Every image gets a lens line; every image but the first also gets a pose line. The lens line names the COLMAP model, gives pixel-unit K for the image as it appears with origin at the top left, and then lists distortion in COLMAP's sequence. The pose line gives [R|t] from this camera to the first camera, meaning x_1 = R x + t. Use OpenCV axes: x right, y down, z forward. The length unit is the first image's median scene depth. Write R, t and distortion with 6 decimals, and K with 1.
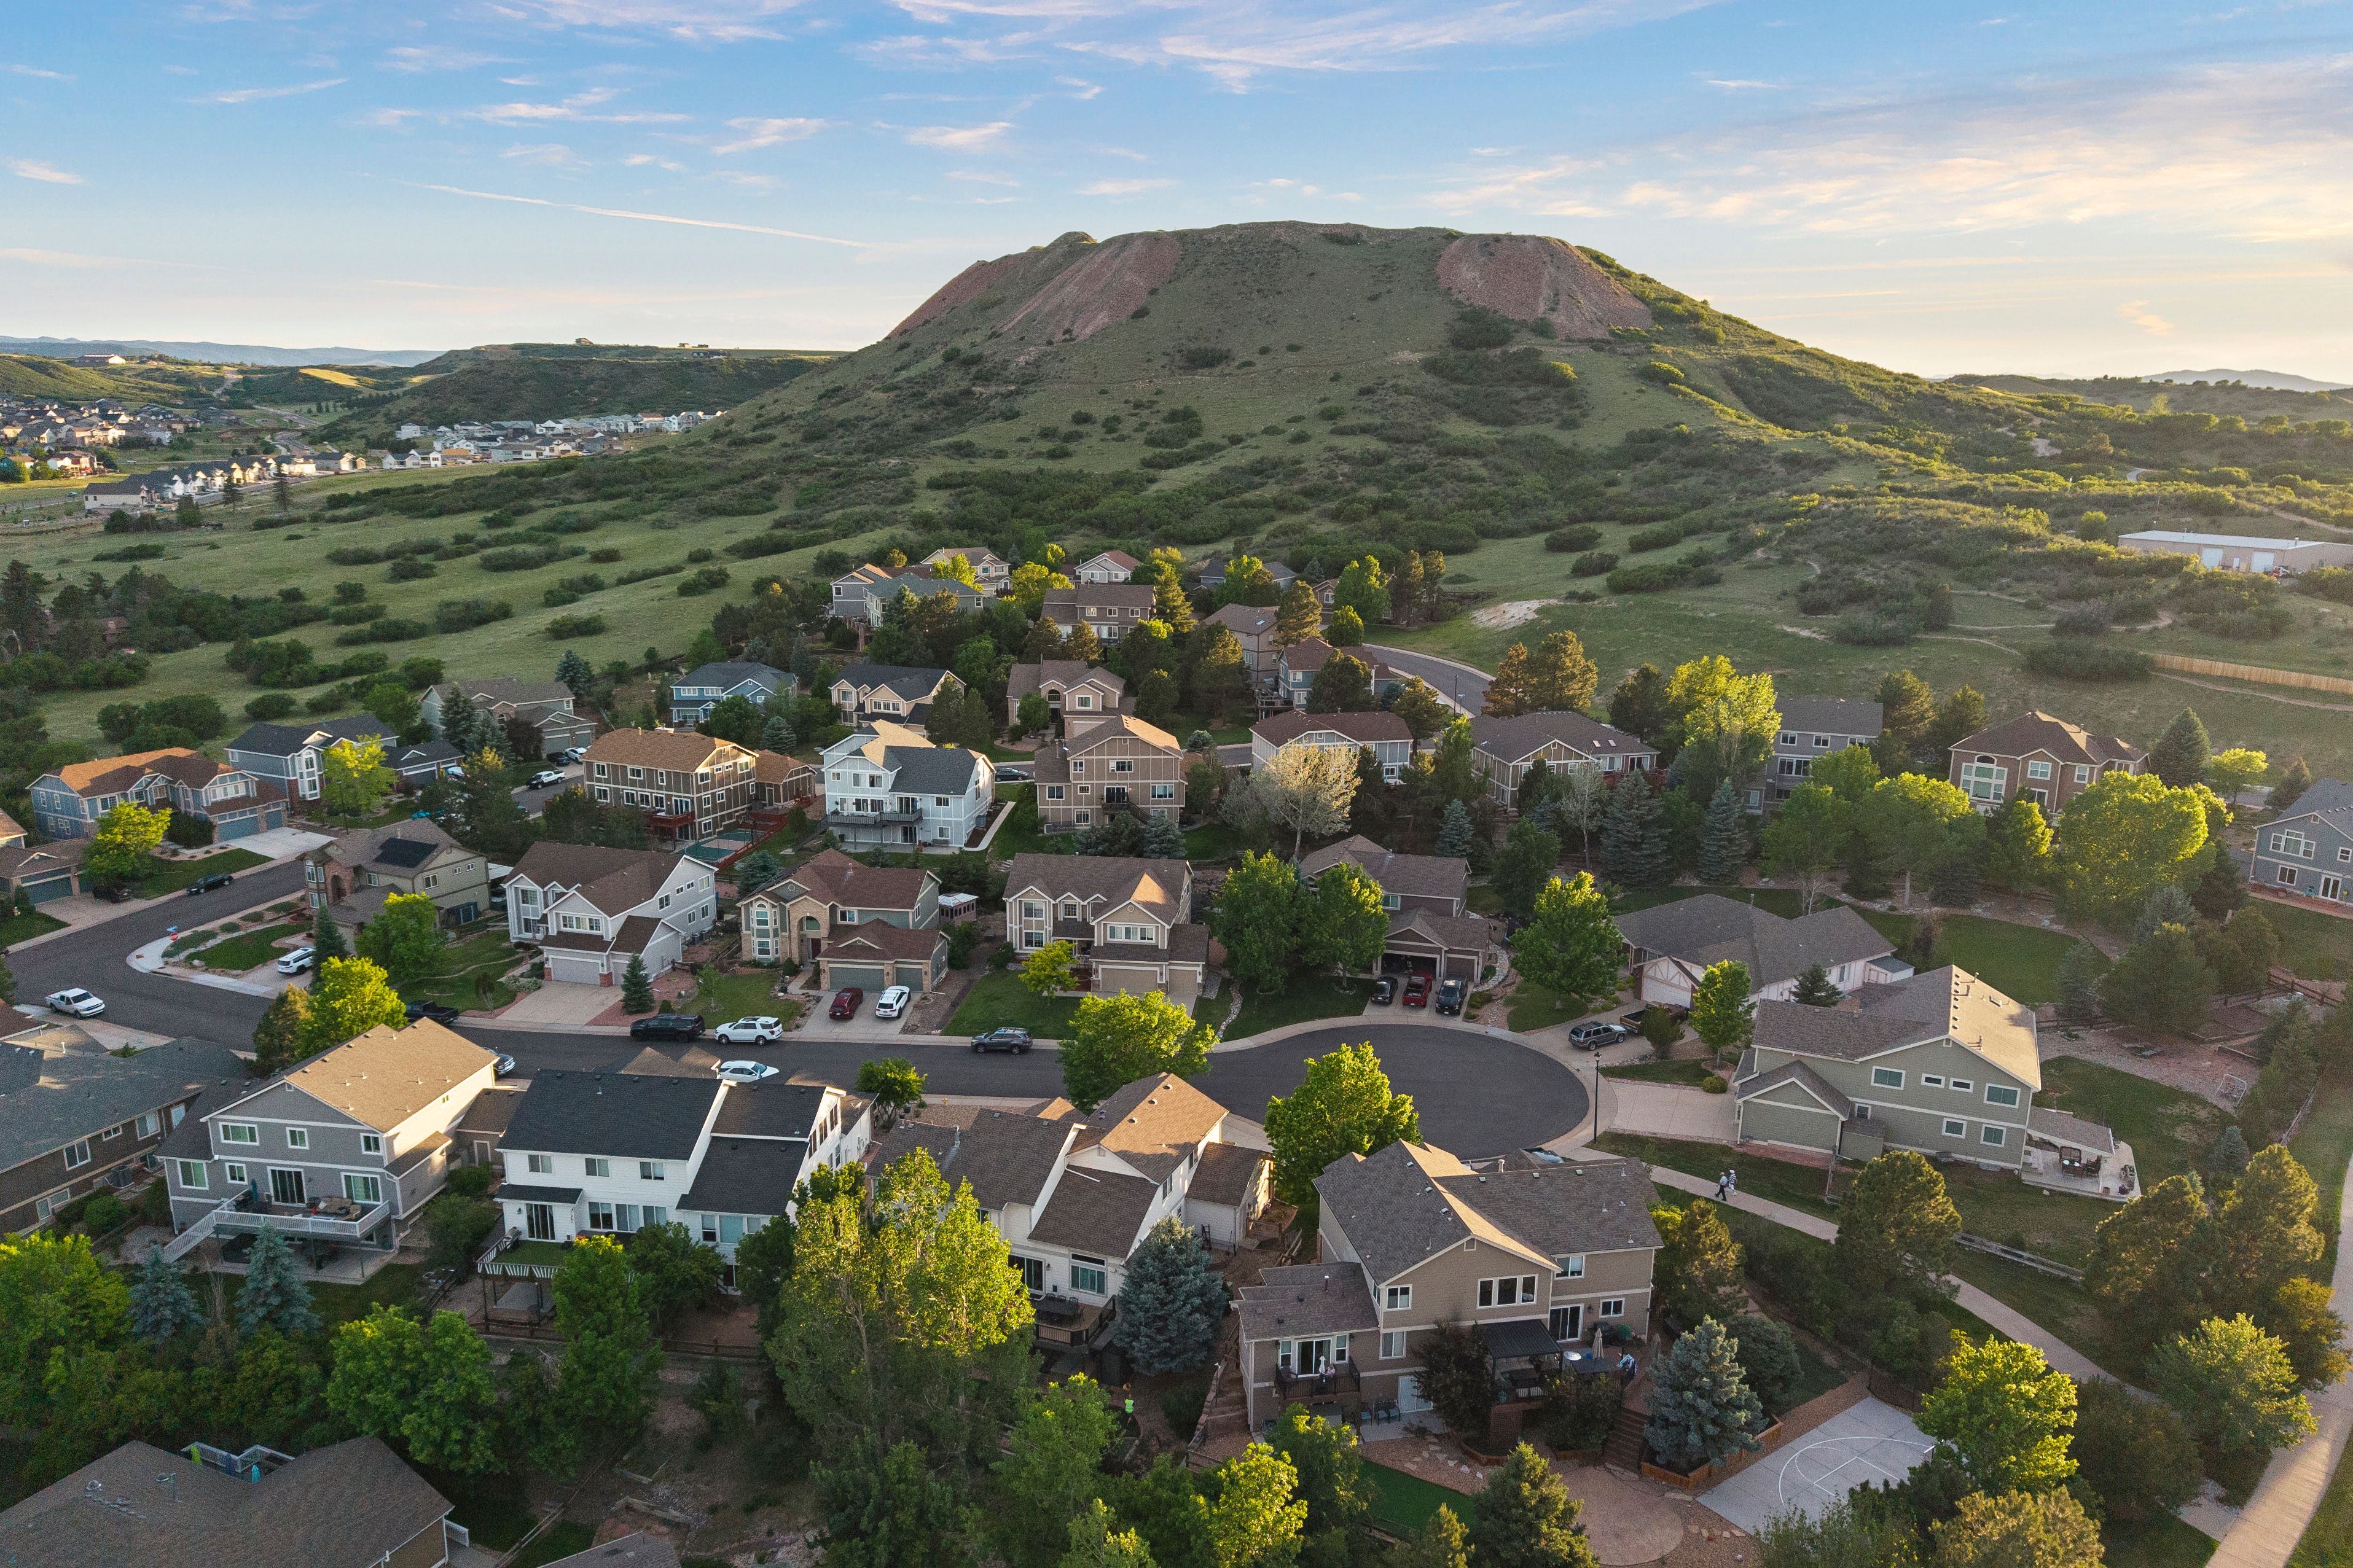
lens RADIAL K [[1646.7, 0, 1142.5], [0, 1646.7, 838.7], [0, 0, 1]] dist [0.086252, -0.132850]
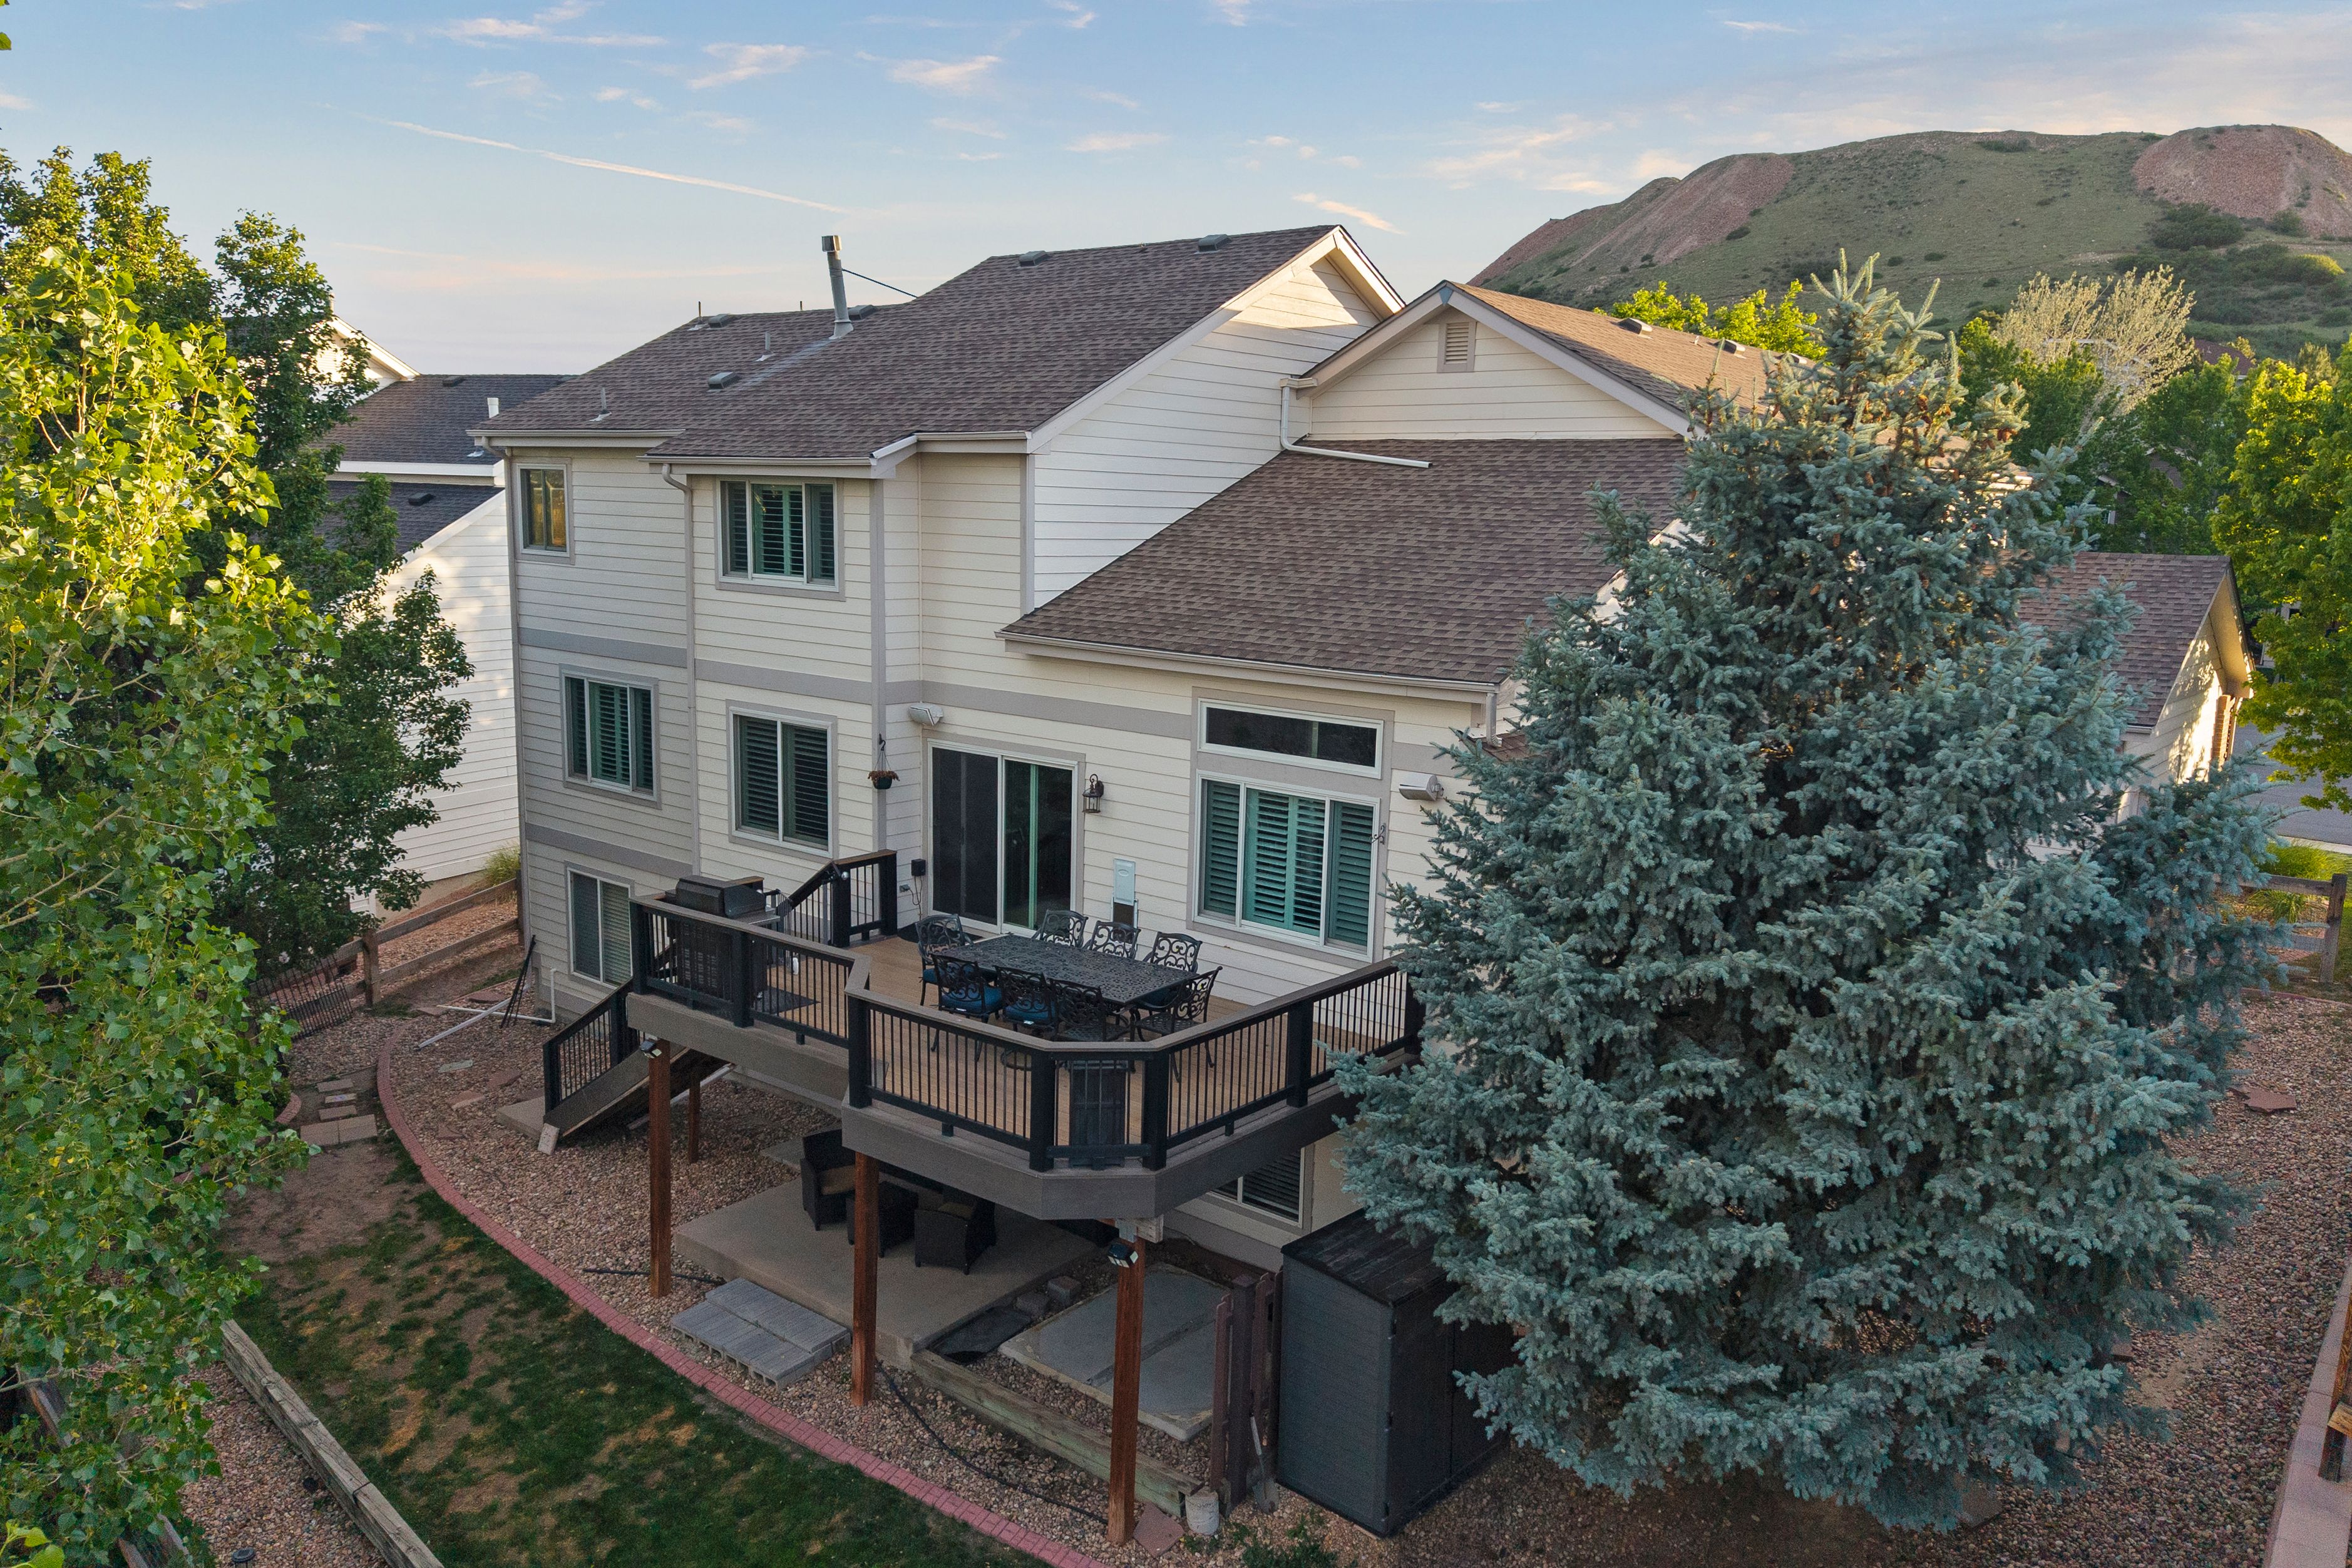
lens RADIAL K [[1692.1, 0, 1209.7], [0, 1692.1, 789.7], [0, 0, 1]] dist [0.033798, -0.028645]
pose [[0.958172, 0.067557, -0.278106, 0.003942], [-0.087367, 0.994401, -0.059450, 0.131491], [0.272533, 0.081260, 0.958709, 0.403472]]
